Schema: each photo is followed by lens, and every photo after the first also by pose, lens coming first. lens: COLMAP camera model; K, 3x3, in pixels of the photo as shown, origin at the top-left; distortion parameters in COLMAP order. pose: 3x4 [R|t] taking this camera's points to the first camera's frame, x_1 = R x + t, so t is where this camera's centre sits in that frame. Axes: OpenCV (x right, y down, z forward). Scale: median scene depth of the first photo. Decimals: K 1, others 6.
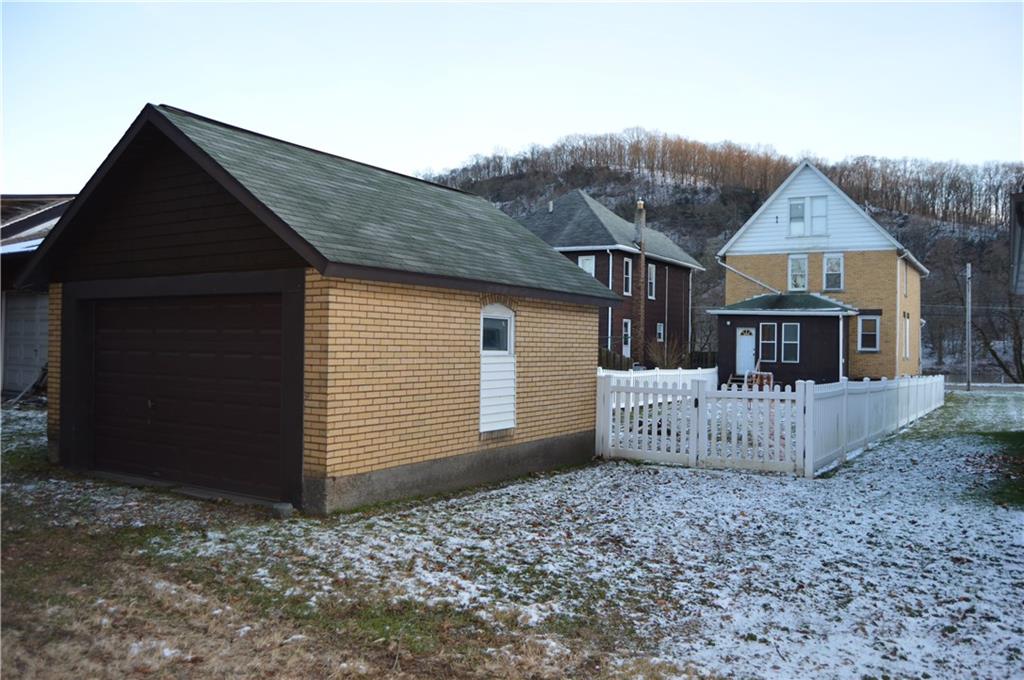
lens RADIAL K [[800.1, 0, 518.0], [0, 800.1, 340.0], [0, 0, 1]] dist [-0.092904, 0.035558]
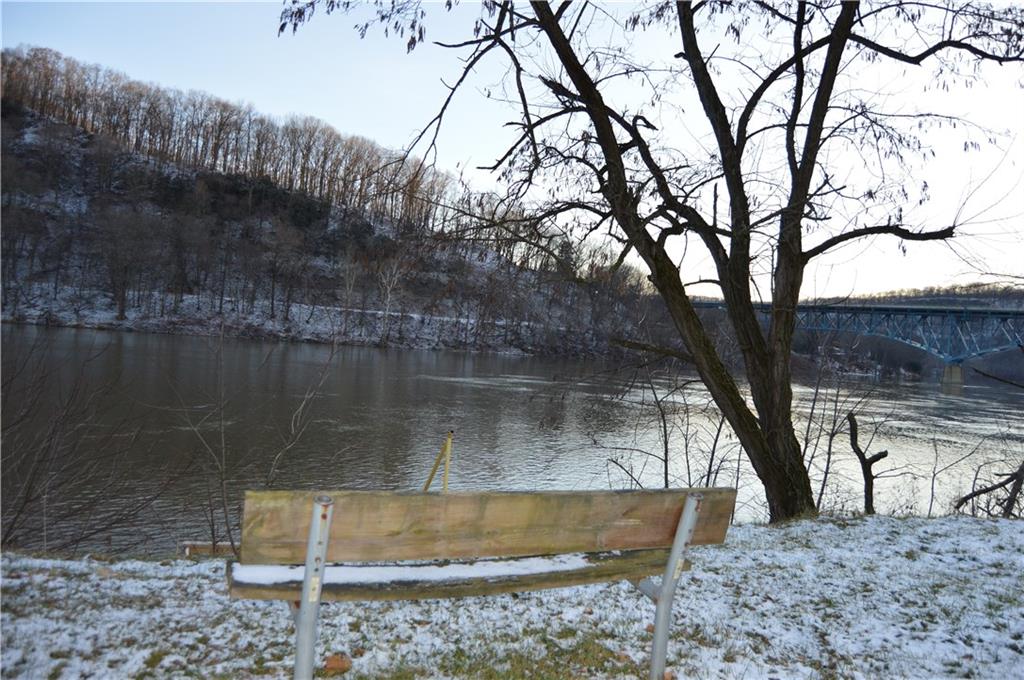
lens RADIAL K [[800.1, 0, 520.8], [0, 800.1, 336.7], [0, 0, 1]] dist [-0.092904, 0.035558]
pose [[0.557216, 0.028915, 0.829864, 0.793967], [-0.072487, 0.997272, 0.013924, 0.065708], [-0.827198, -0.067913, 0.557792, 1.636432]]
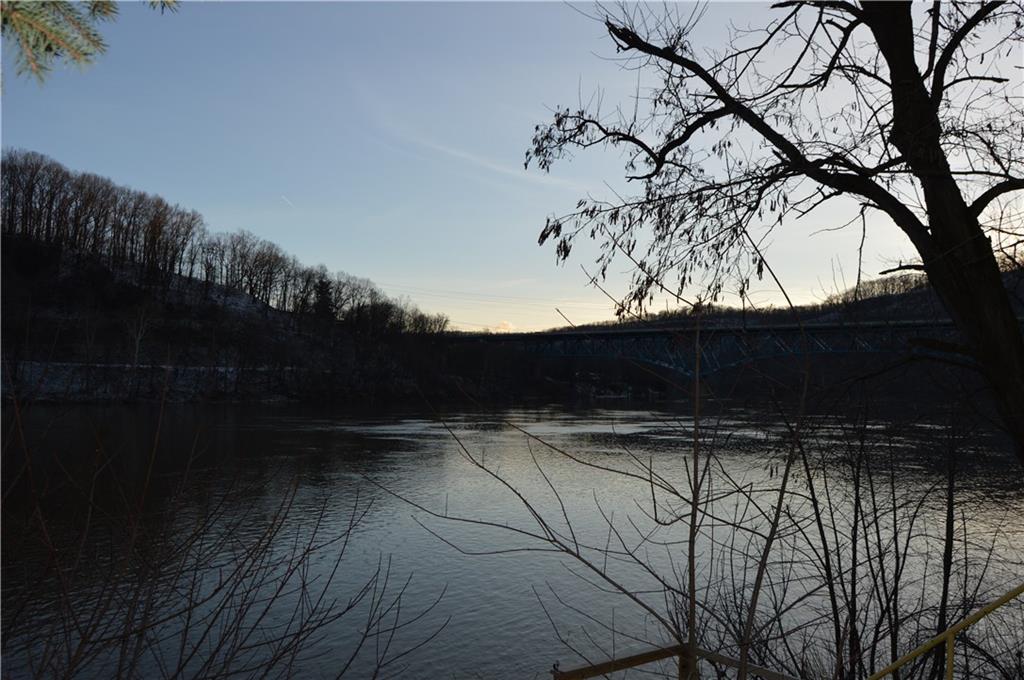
lens RADIAL K [[800.1, 0, 515.5], [0, 800.1, 334.6], [0, 0, 1]] dist [-0.092904, 0.035558]
pose [[0.289197, 0.049011, 0.956014, 0.829480], [-0.006923, 0.998769, -0.049108, 0.077343], [-0.957245, 0.007584, 0.289180, 1.811306]]
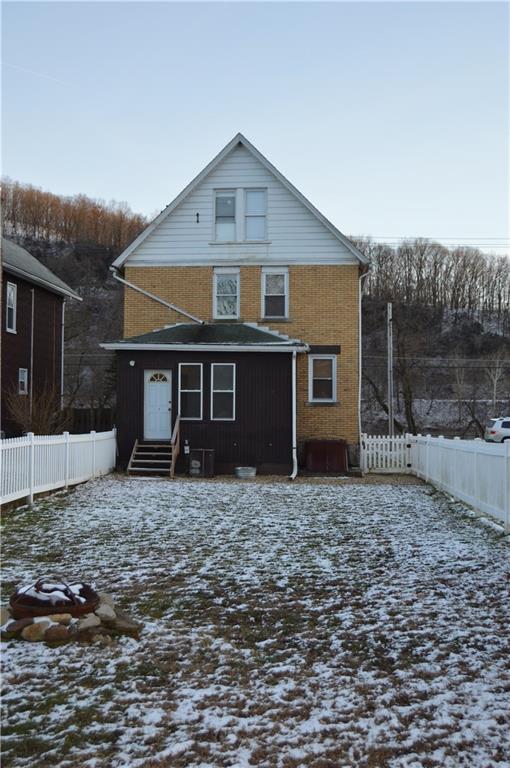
lens RADIAL K [[816.1, 0, 251.7], [0, 816.1, 381.4], [0, 0, 1]] dist [-0.092810, 0.000000]
pose [[0.892127, 0.002907, 0.451775, 0.042774], [0.008165, 0.999712, -0.022555, 0.009910], [-0.451710, 0.023811, 0.891847, 0.328410]]
